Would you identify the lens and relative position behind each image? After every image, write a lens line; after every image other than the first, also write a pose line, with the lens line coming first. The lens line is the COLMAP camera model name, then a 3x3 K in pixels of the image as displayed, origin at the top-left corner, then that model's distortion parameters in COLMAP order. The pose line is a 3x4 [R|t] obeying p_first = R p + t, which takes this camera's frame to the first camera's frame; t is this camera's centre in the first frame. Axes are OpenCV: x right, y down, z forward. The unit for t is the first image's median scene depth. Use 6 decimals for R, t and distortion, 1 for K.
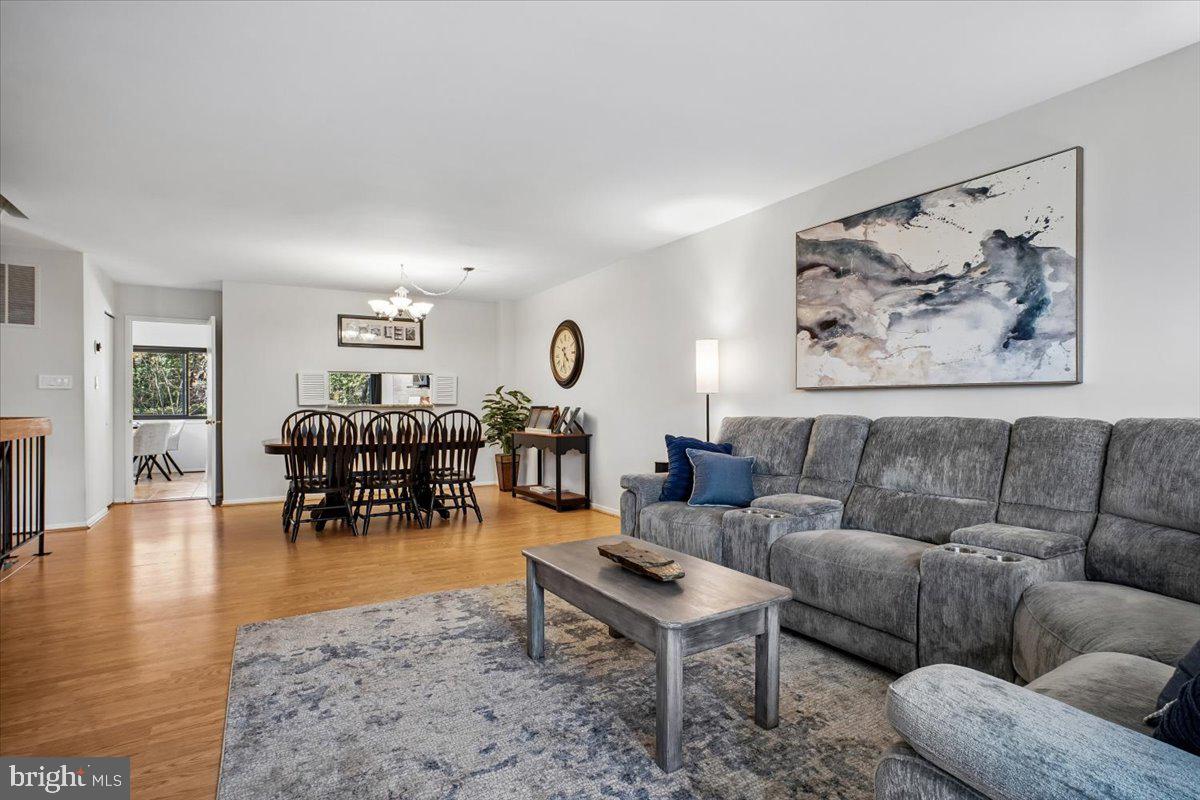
lens RADIAL K [[568.8, 0, 607.7], [0, 568.8, 405.7], [0, 0, 1]] dist [-0.009887, -0.000125]
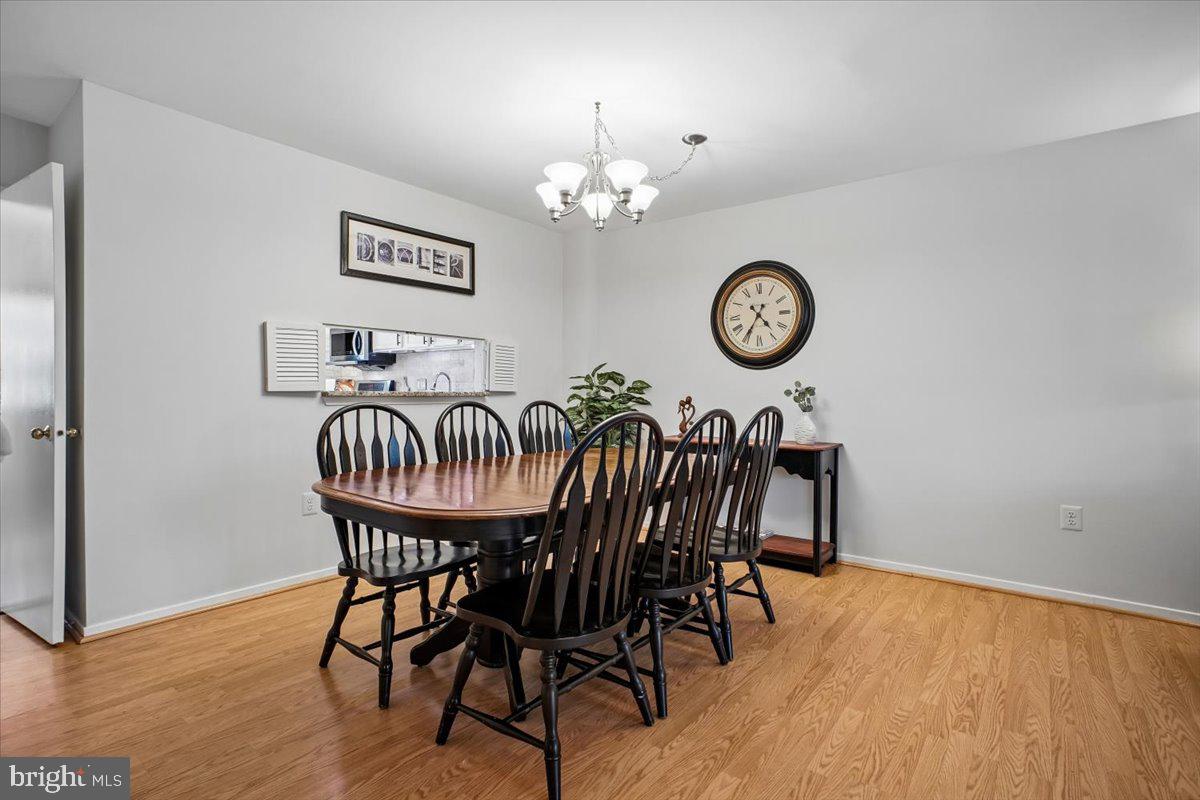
lens RADIAL K [[568.8, 0, 631.8], [0, 568.8, 393.6], [0, 0, 1]] dist [-0.009887, -0.000125]
pose [[0.935508, 0.007100, 0.353233, -0.789765], [-0.009010, 0.999952, 0.003762, -0.007589], [-0.353190, -0.006702, 0.935528, 0.843516]]
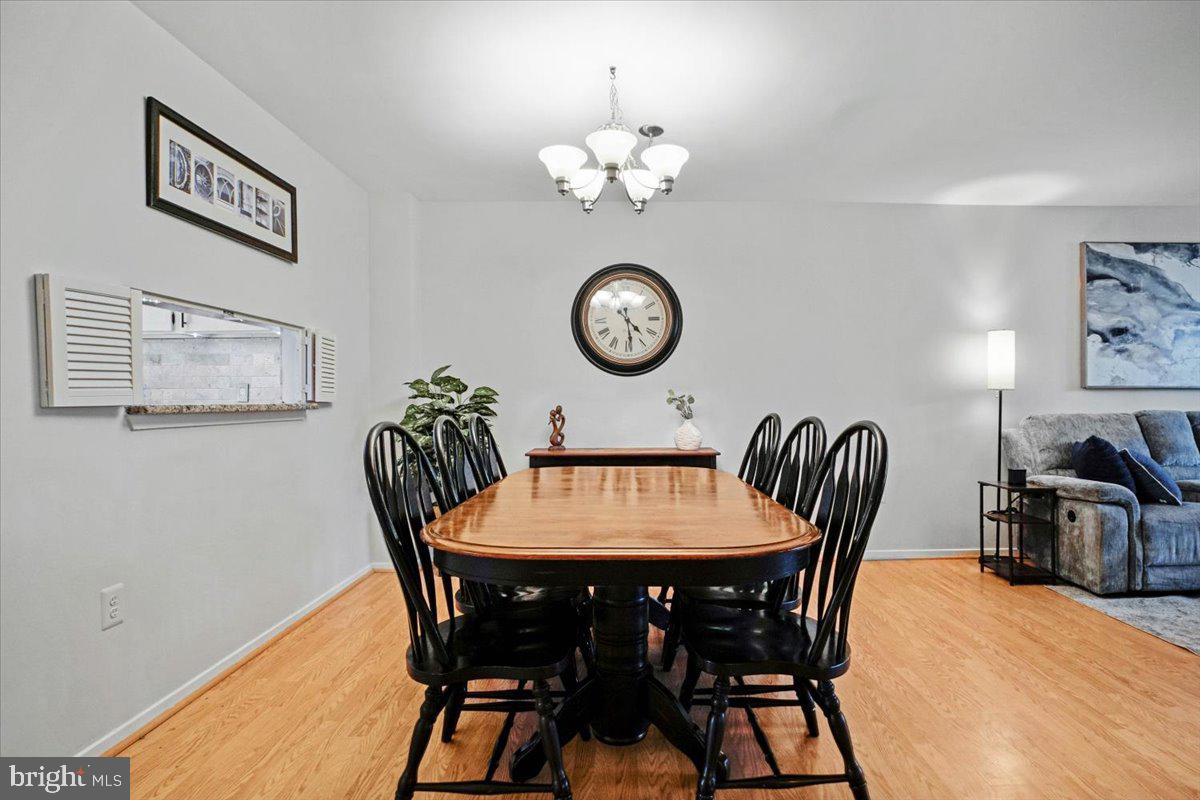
lens RADIAL K [[615.2, 0, 652.3], [0, 615.2, 396.1], [0, 0, 1]] dist [-0.018766, 0.008183]
pose [[0.524699, 0.003922, 0.851279, -1.164703], [0.001633, 0.999983, -0.005614, -0.008131], [-0.851287, 0.004336, 0.524683, 1.177057]]
